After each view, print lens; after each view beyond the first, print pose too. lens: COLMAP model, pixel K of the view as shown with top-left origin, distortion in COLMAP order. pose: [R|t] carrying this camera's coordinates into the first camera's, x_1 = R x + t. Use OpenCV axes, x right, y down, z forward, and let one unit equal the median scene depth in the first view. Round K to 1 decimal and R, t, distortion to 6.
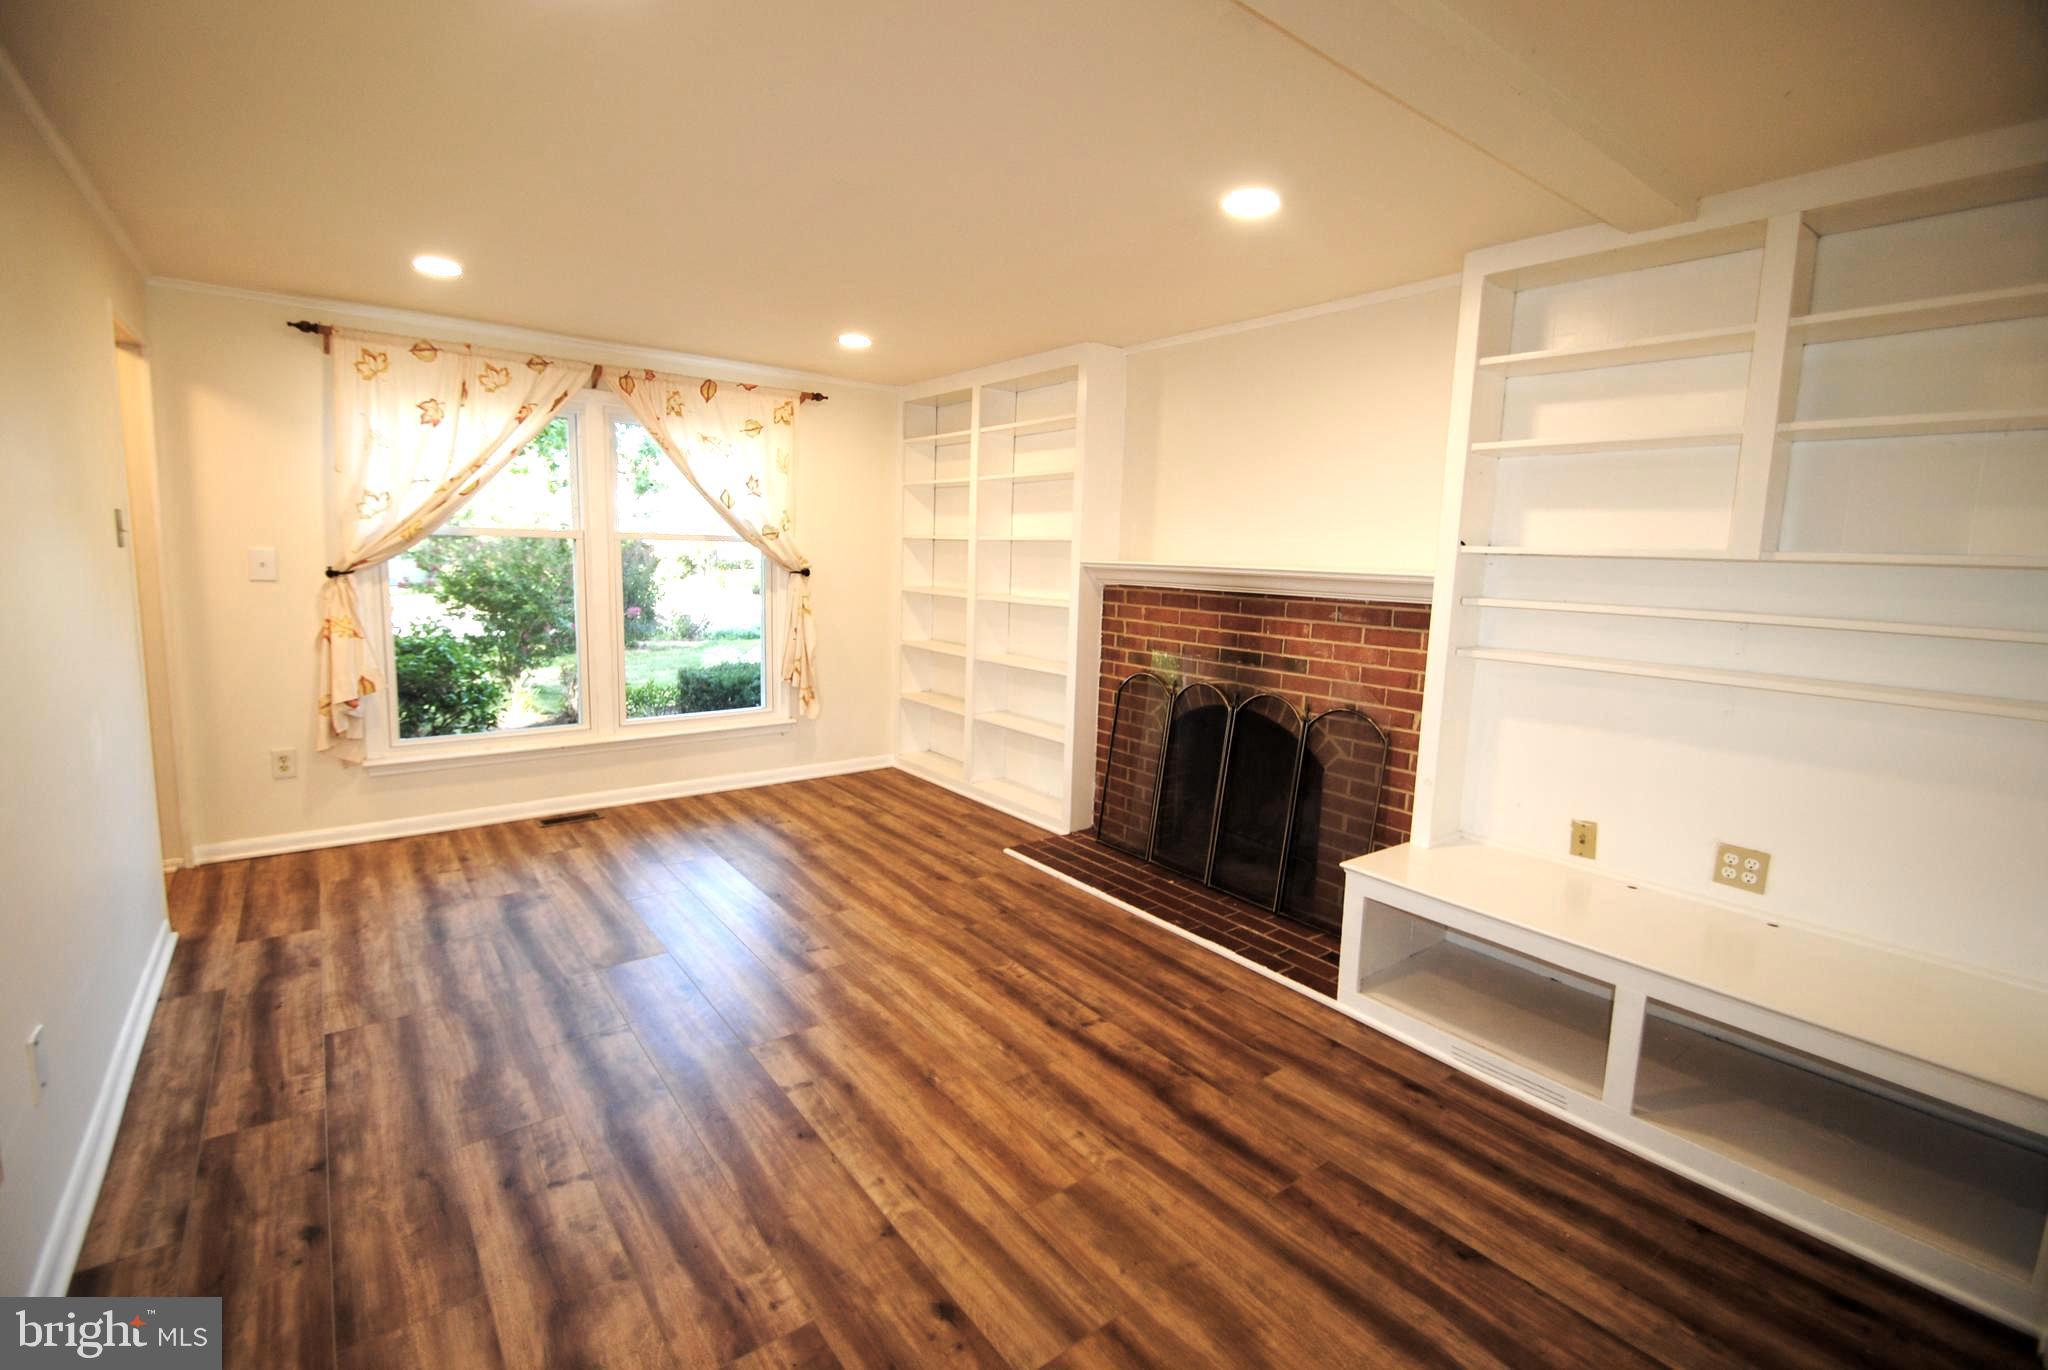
lens RADIAL K [[901.1, 0, 1006.0], [0, 901.1, 665.7], [0, 0, 1]] dist [0.018109, -0.020516]
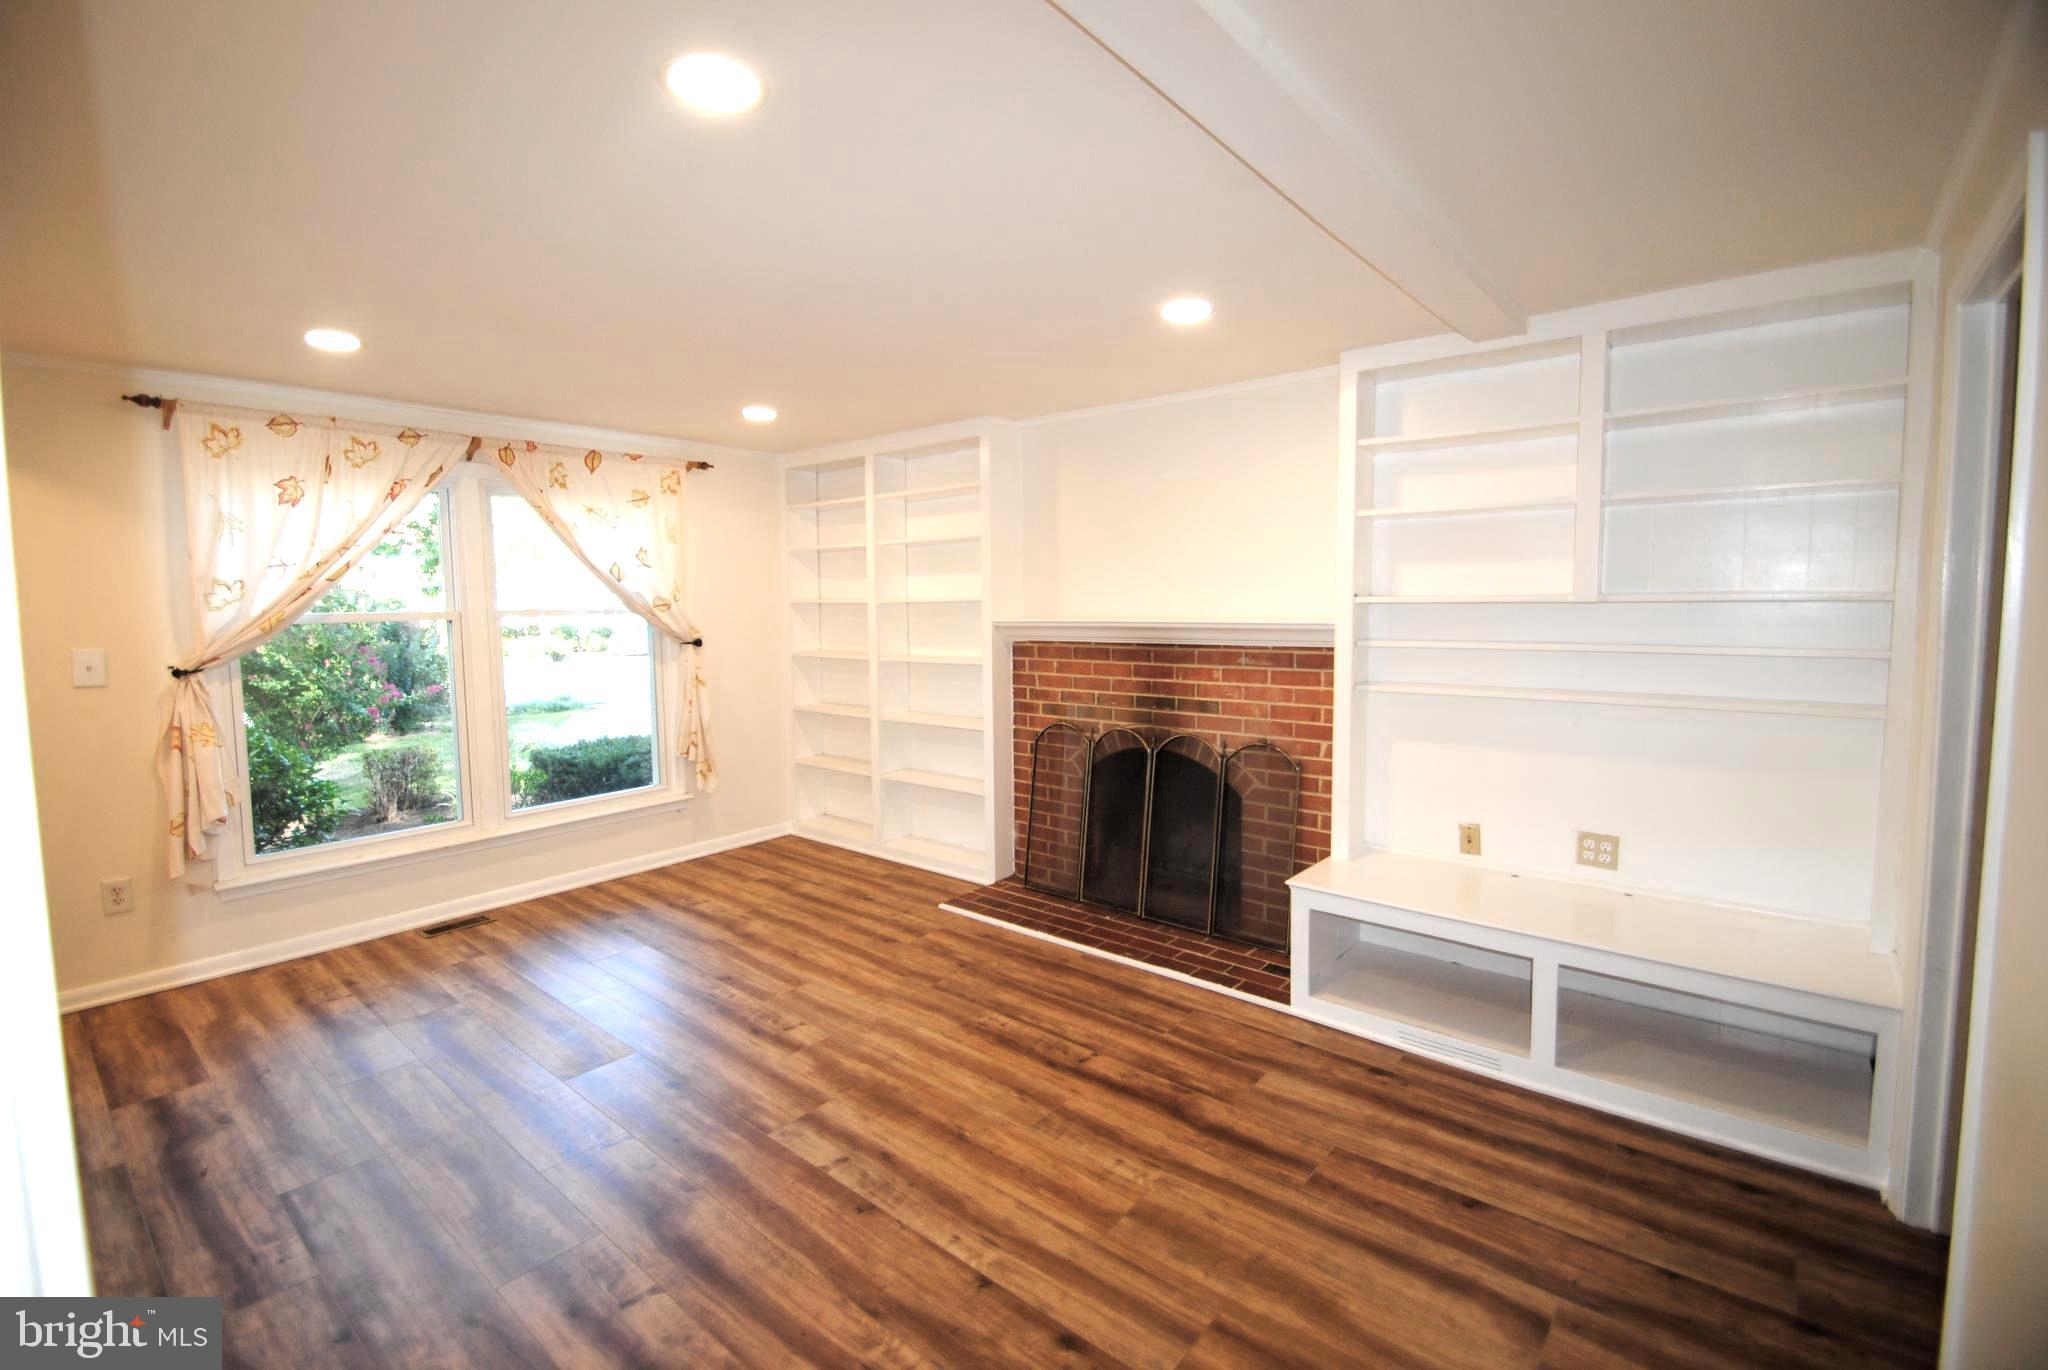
lens RADIAL K [[901.1, 0, 1006.2], [0, 901.1, 666.8], [0, 0, 1]] dist [0.018109, -0.020516]
pose [[0.975641, -0.056200, 0.212051, -0.175610], [0.067076, 0.996758, -0.044440, -0.019388], [-0.208866, 0.057580, 0.976248, -0.037030]]
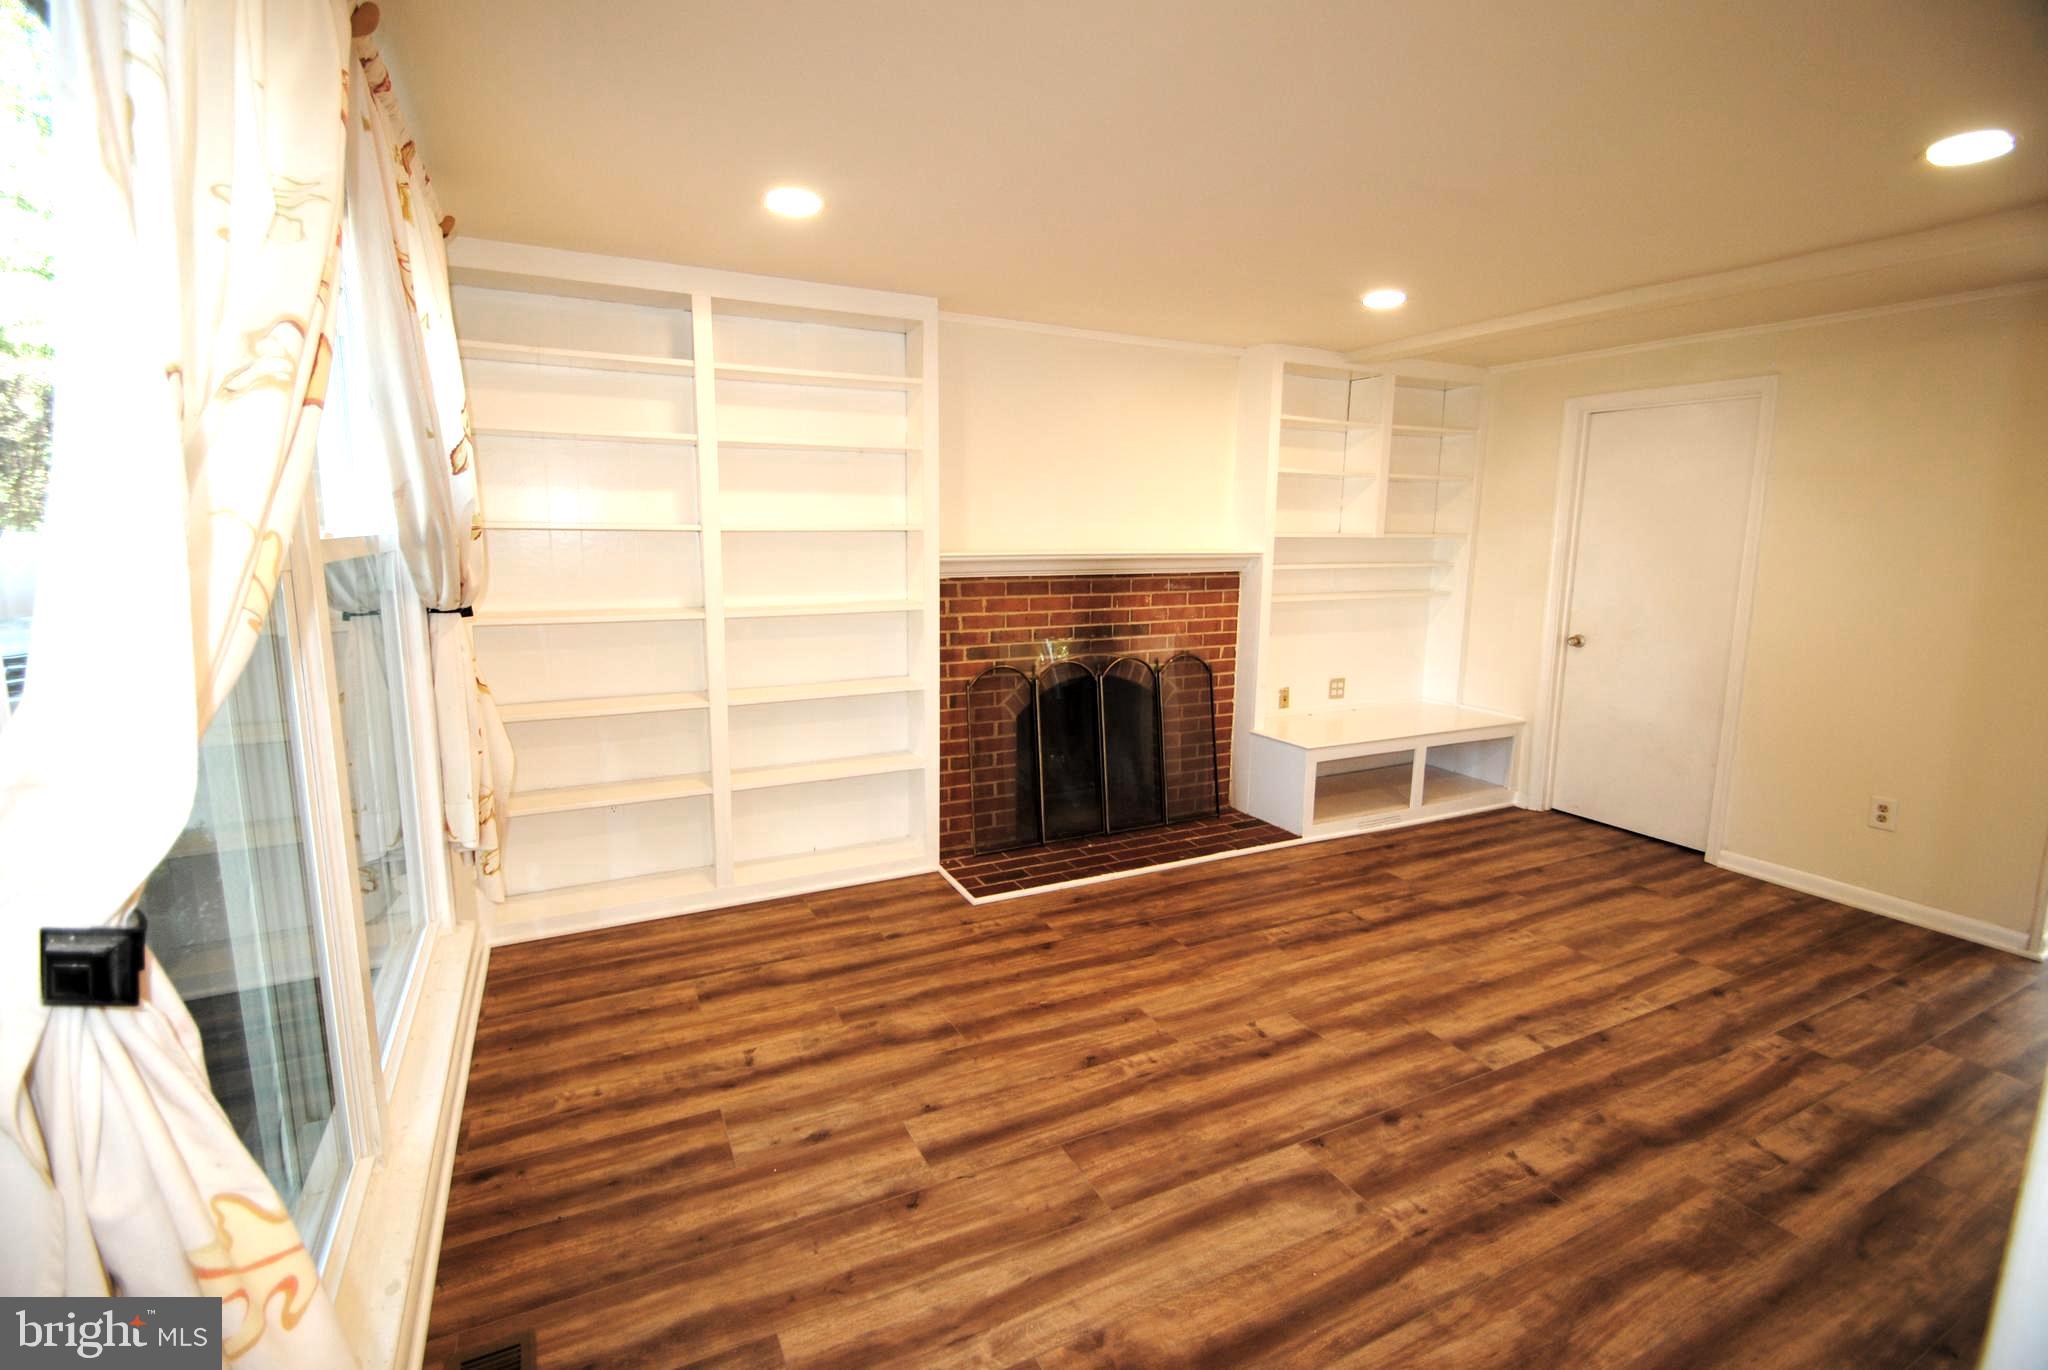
lens RADIAL K [[901.1, 0, 1002.0], [0, 901.1, 666.2], [0, 0, 1]] dist [0.018109, -0.020516]
pose [[0.196338, -0.175797, 0.964648, -1.050149], [0.123133, 0.980429, 0.153612, -0.188199], [-0.972774, 0.088620, 0.214142, 1.055262]]
